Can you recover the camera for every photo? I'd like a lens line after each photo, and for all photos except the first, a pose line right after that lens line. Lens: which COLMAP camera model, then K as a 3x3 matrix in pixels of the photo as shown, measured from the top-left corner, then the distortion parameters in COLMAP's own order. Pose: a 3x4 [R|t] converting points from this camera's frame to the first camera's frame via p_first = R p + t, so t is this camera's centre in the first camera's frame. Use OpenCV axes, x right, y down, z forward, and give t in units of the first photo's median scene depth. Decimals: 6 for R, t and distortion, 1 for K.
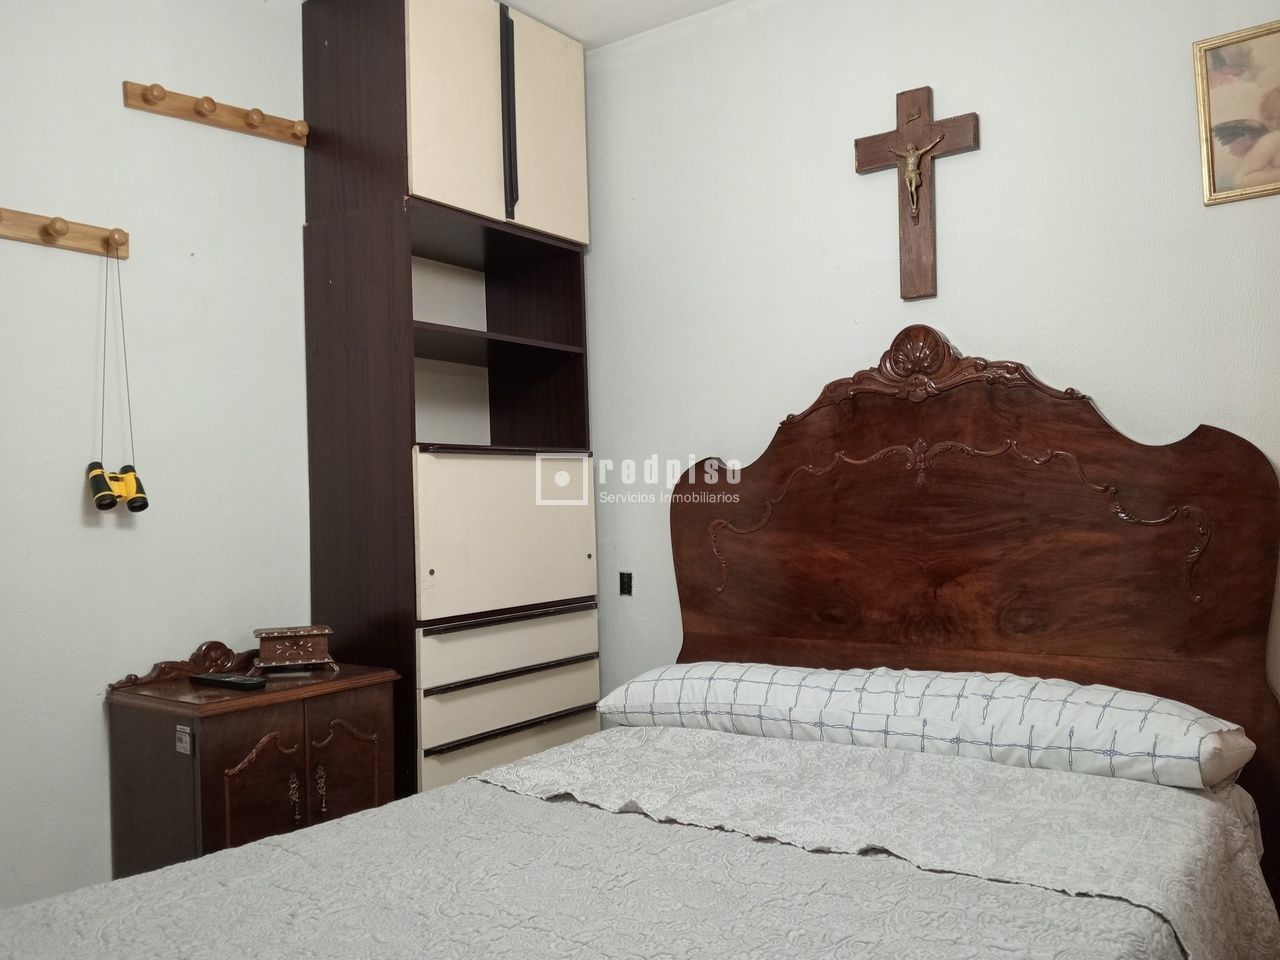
lens RADIAL K [[1056.2, 0, 651.4], [0, 1056.2, 469.2], [0, 0, 1]] dist [0.066926, -0.150437]
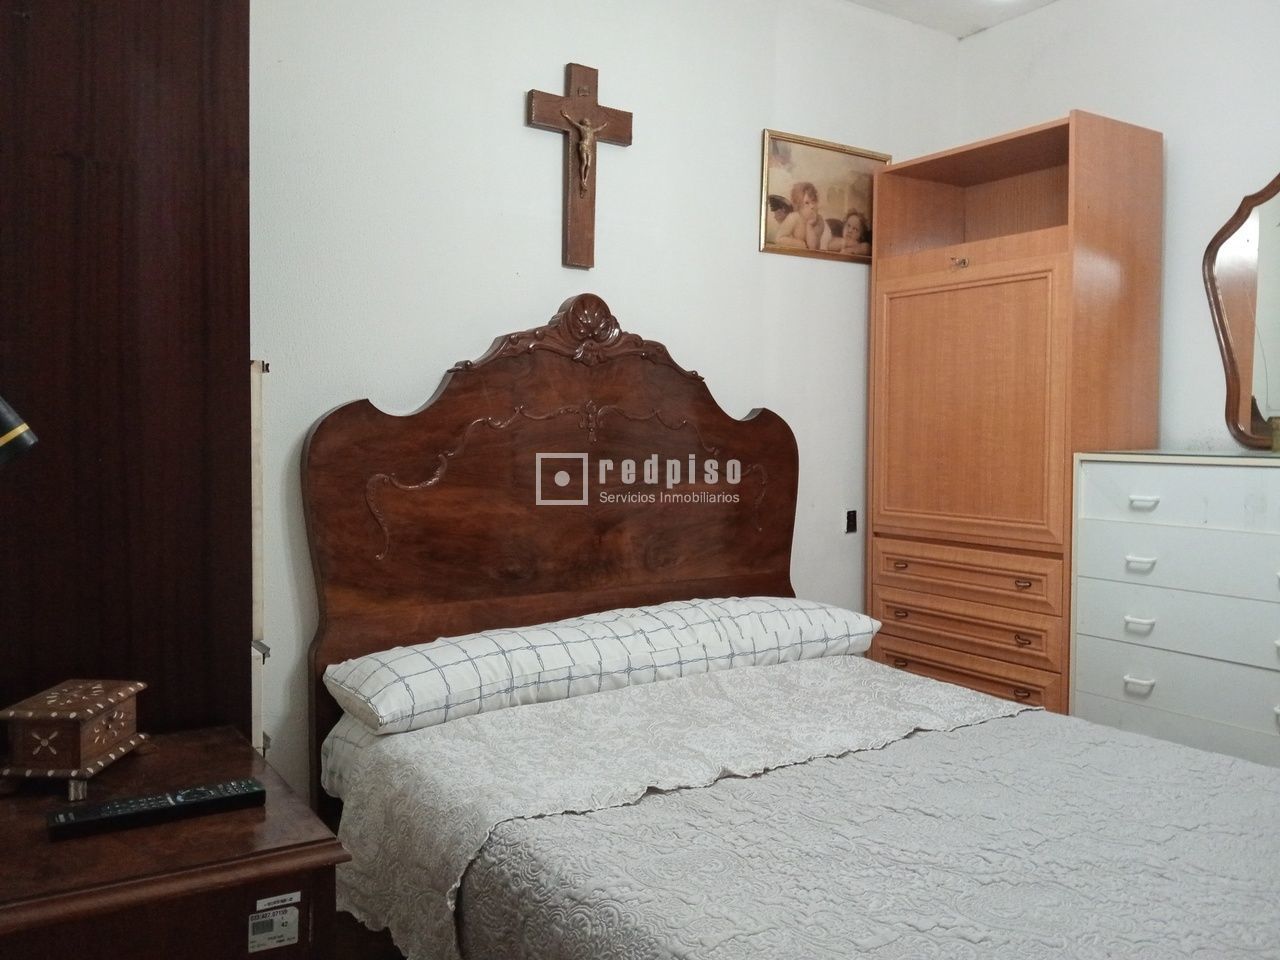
lens RADIAL K [[1056.2, 0, 652.2], [0, 1056.2, 474.7], [0, 0, 1]] dist [0.066926, -0.150437]
pose [[0.324442, -0.012347, 0.945825, -0.770612], [-0.058022, 0.997772, 0.032928, 0.008321], [-0.944124, -0.065562, 0.323002, 0.599718]]
